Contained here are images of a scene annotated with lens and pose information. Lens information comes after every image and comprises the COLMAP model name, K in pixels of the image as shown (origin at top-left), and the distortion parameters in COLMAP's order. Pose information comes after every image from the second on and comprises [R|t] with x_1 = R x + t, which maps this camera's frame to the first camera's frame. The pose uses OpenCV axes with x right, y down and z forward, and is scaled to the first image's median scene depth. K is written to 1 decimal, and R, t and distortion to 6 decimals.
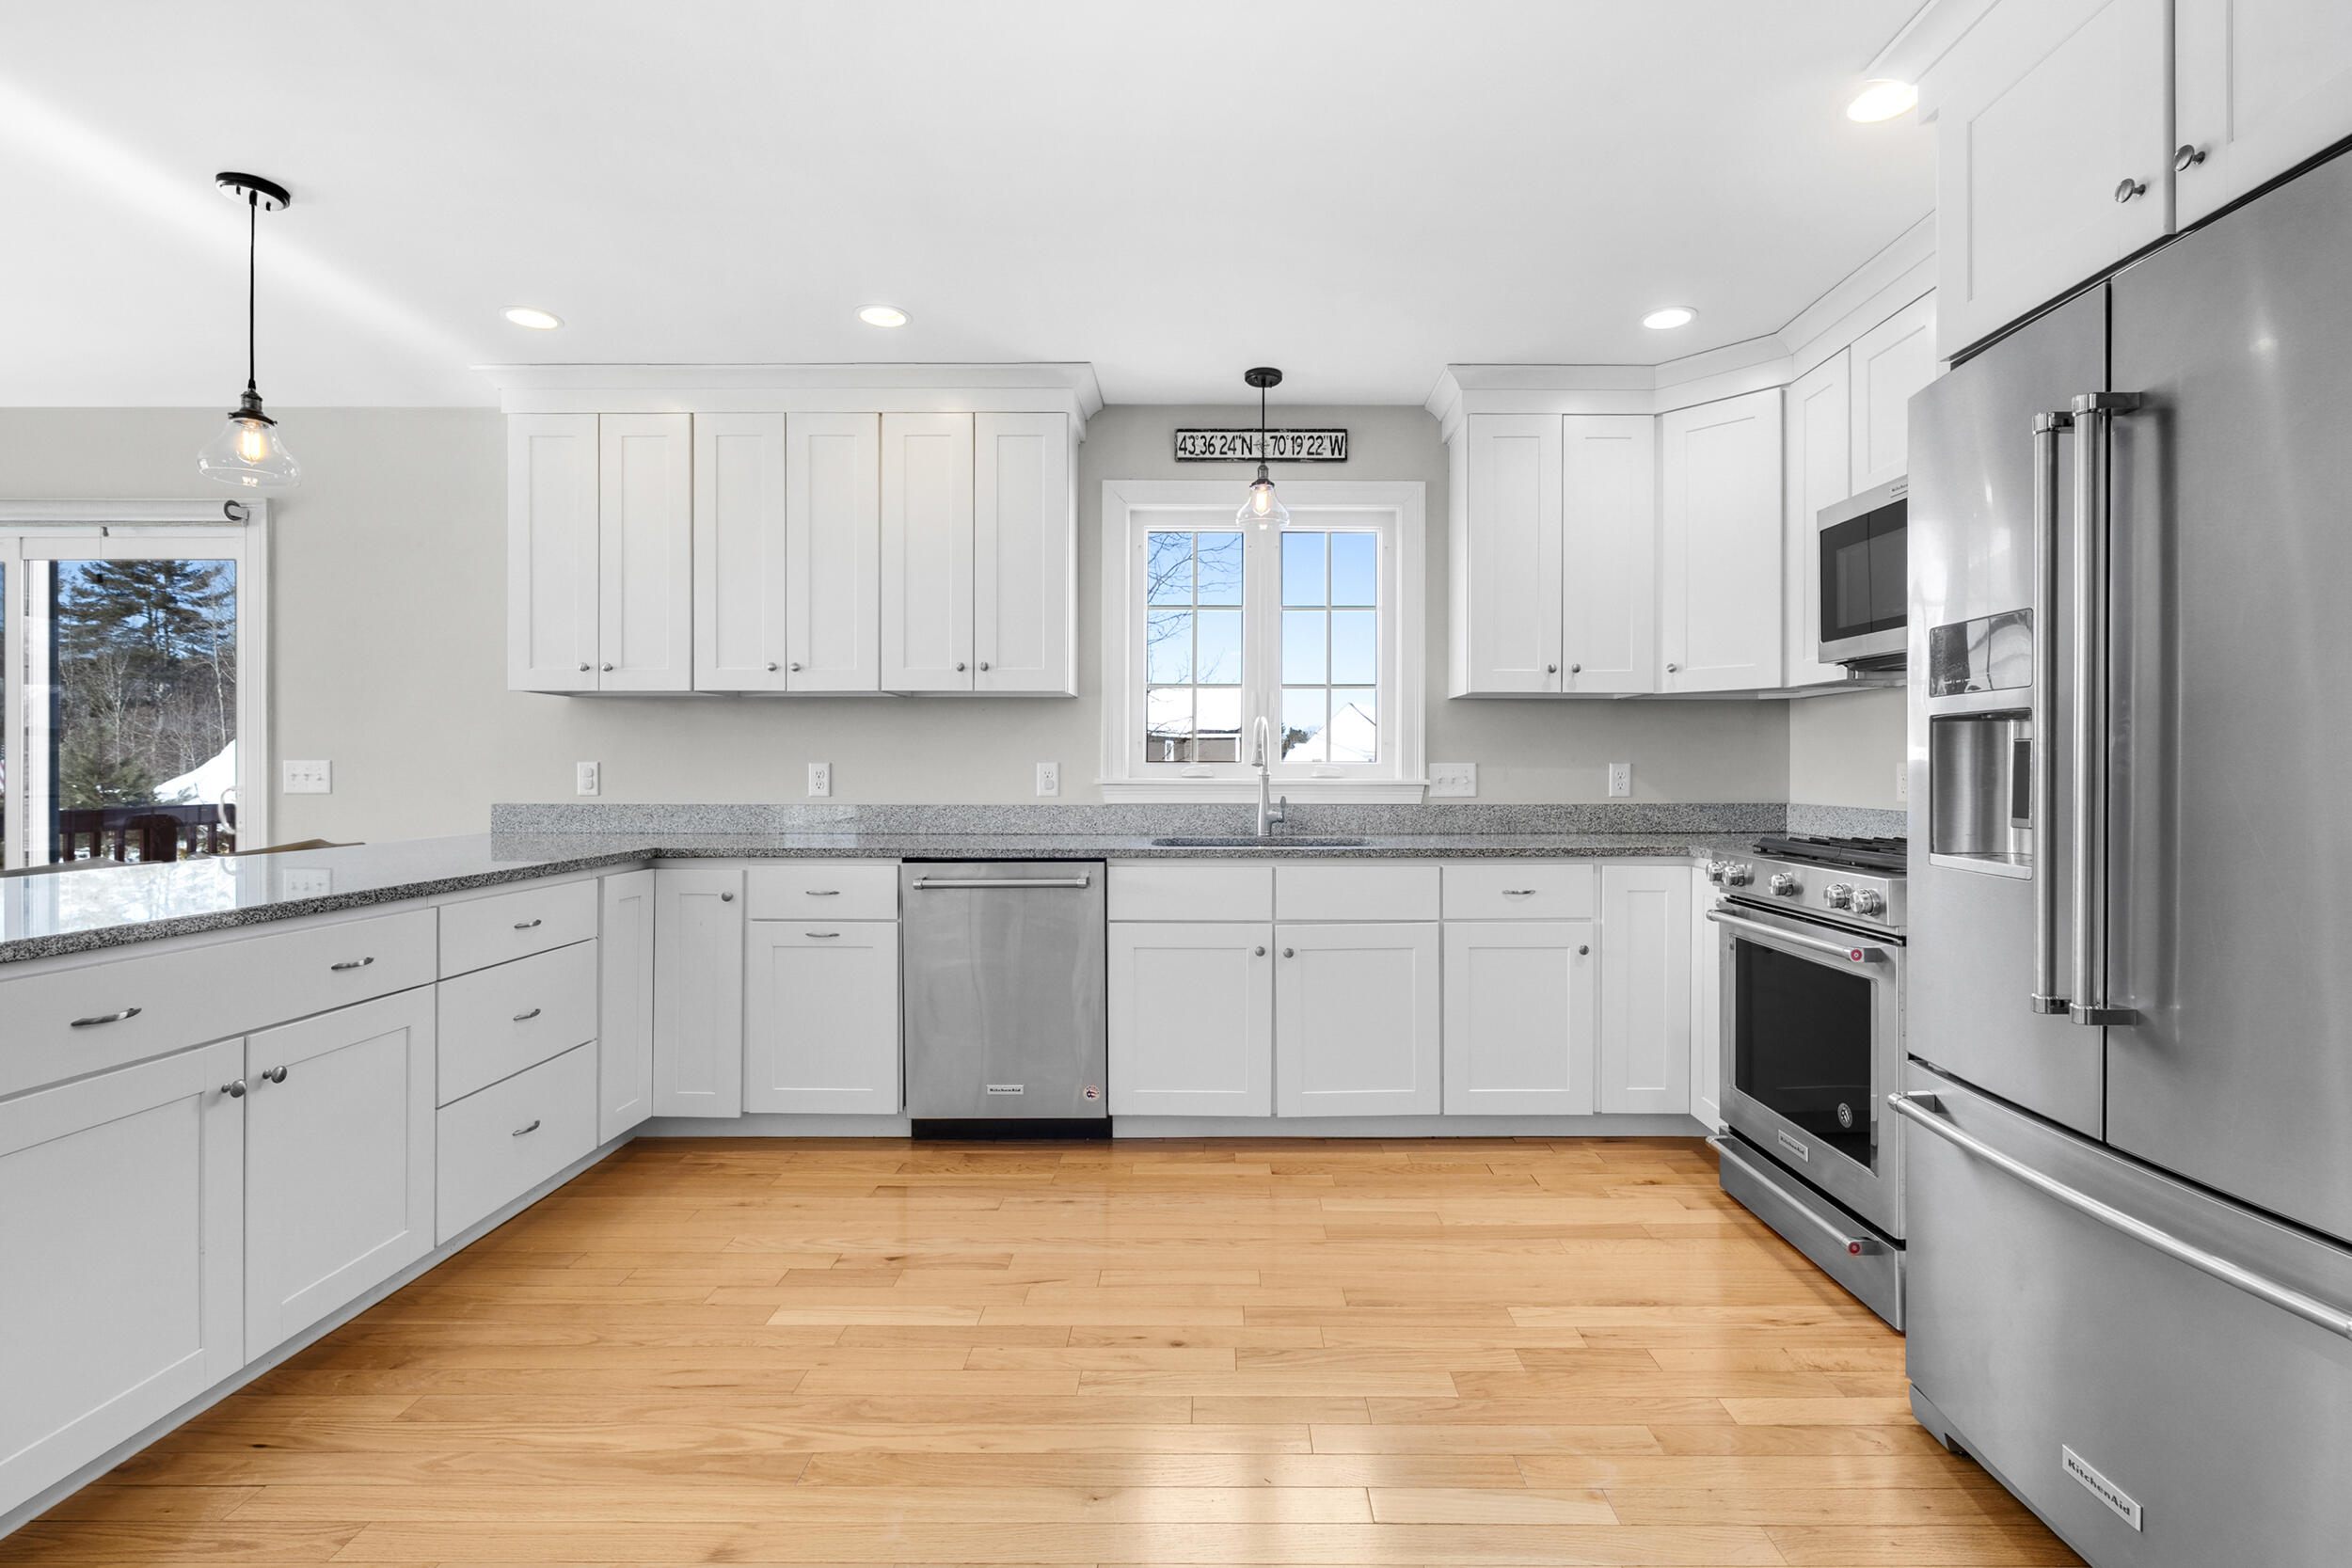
lens RADIAL K [[1052.9, 0, 1194.6], [0, 1052.9, 777.9], [0, 0, 1]] dist [-0.003361, -0.000472]
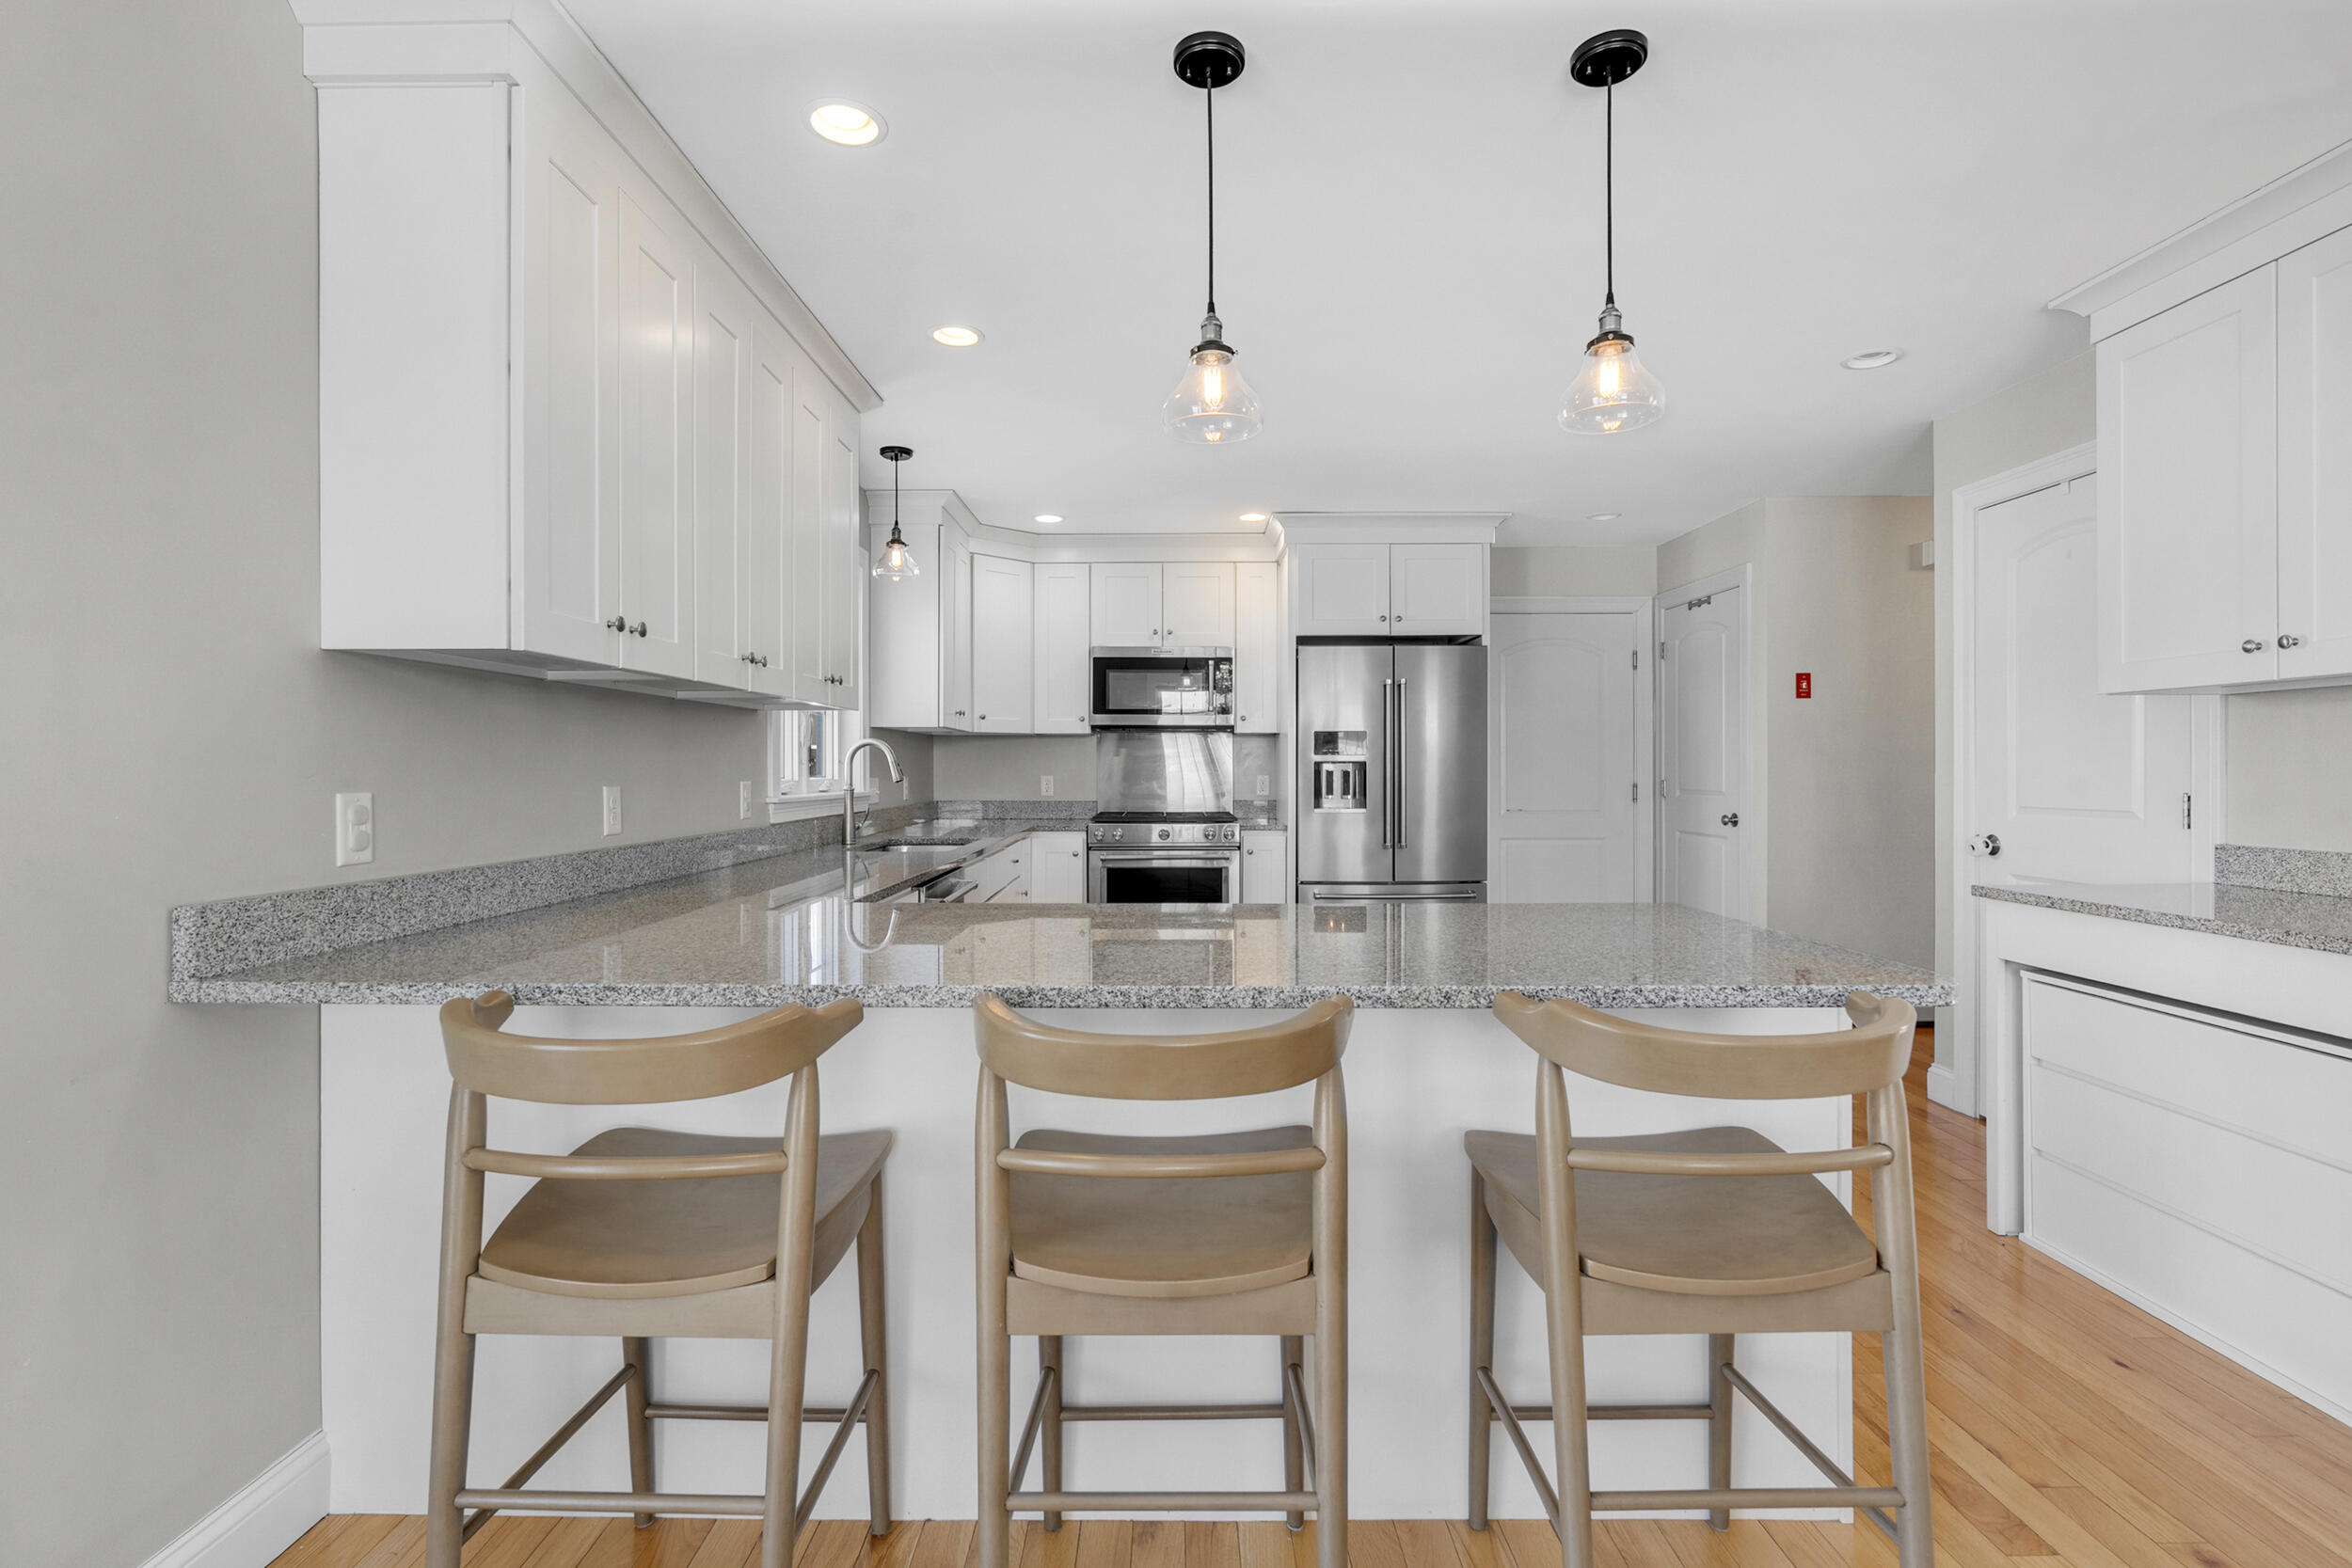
lens RADIAL K [[1078.9, 0, 1144.9], [0, 1078.9, 772.3], [0, 0, 1]] dist [-0.003174, -0.000277]
pose [[0.030508, -0.004621, 0.999524, -1.054358], [0.013359, 0.999902, 0.004215, -0.021656], [-0.999445, 0.013224, 0.030567, 0.637967]]
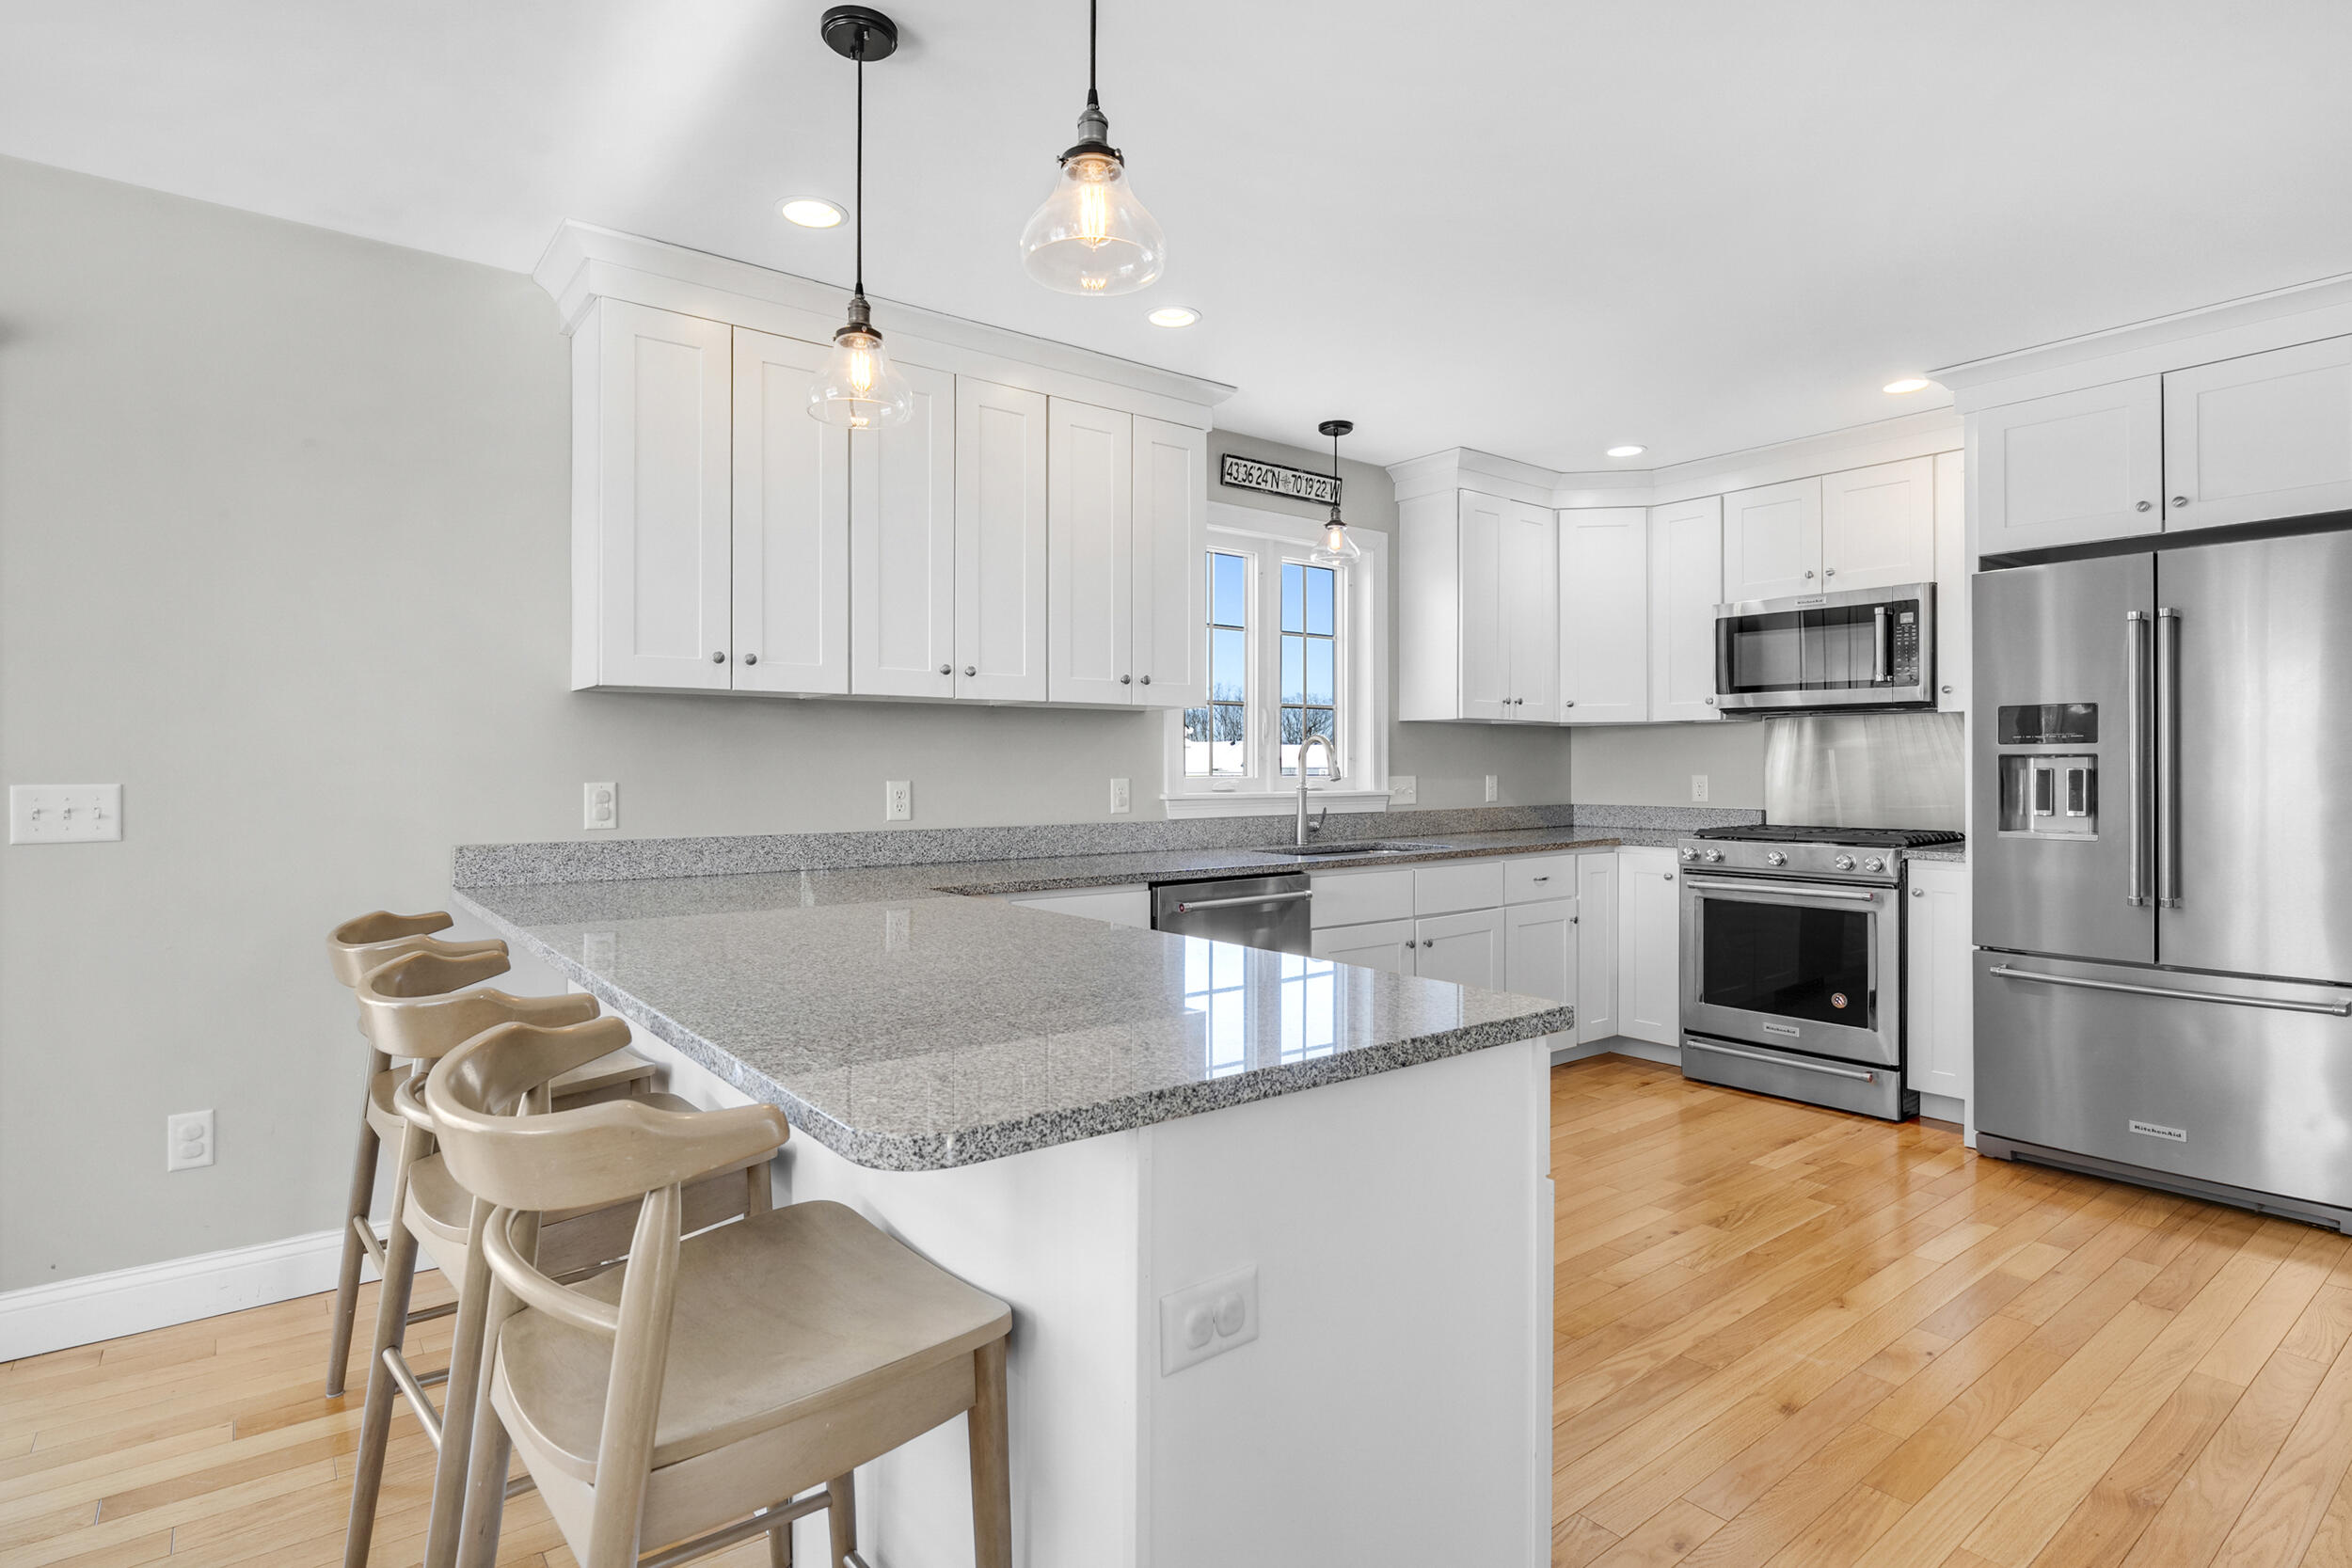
lens RADIAL K [[1170.4, 0, 1166.3], [0, 1170.4, 771.9], [0, 0, 1]] dist [-0.000132, -0.000580]
pose [[0.793544, -0.004702, 0.608495, -0.762962], [0.009157, 0.999949, -0.004214, -0.015586], [-0.608444, 0.008916, 0.793547, 0.128216]]
